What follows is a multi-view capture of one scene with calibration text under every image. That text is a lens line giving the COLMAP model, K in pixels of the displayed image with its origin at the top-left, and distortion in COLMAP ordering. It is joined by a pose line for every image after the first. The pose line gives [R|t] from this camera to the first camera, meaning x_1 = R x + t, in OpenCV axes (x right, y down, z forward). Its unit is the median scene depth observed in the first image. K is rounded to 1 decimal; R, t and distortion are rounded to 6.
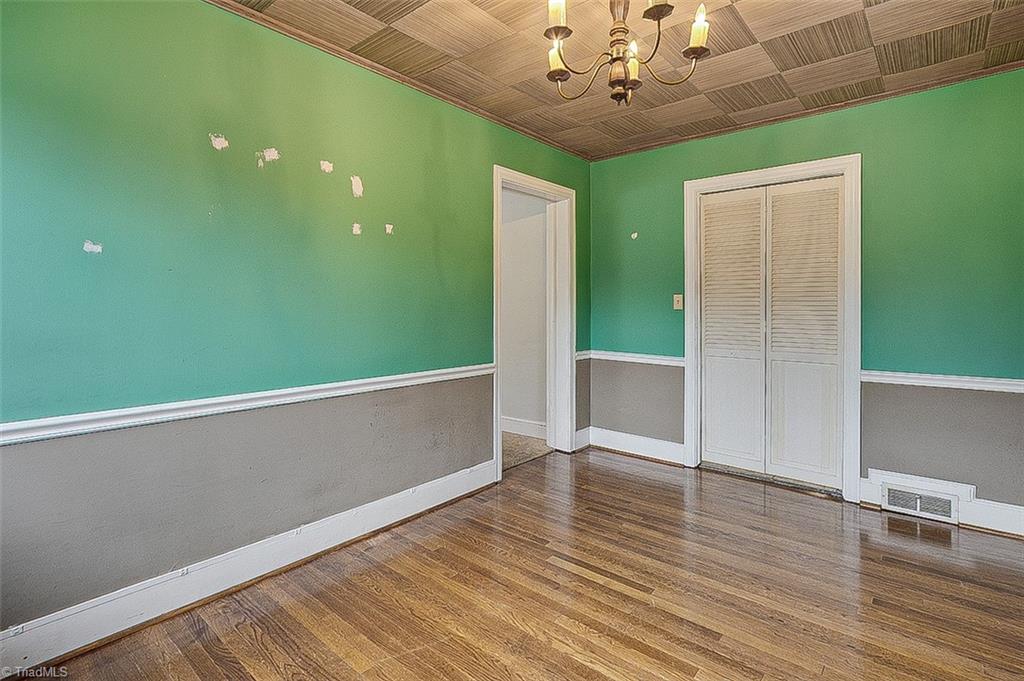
lens RADIAL K [[487.5, 0, 504.9], [0, 487.5, 310.5], [0, 0, 1]] dist [-0.004760, 0.000560]
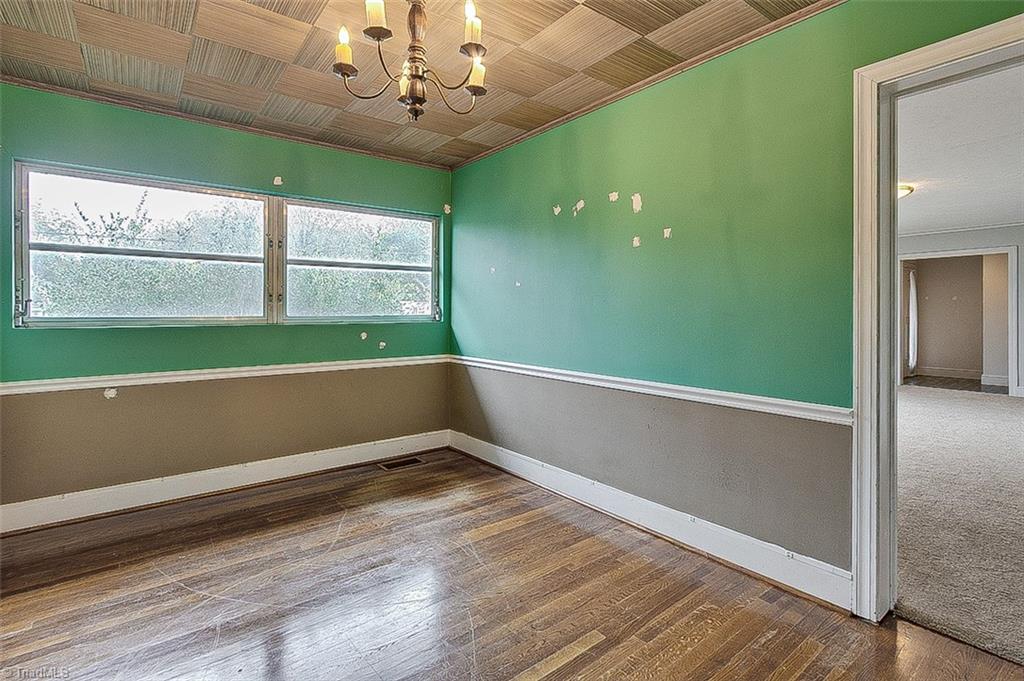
lens RADIAL K [[487.5, 0, 520.2], [0, 487.5, 311.4], [0, 0, 1]] dist [-0.004760, 0.000560]
pose [[-0.168969, 0.002002, -0.985619, 0.841199], [-0.005019, 0.999983, 0.002891, -0.012812], [0.985609, 0.005435, -0.168956, 0.949598]]
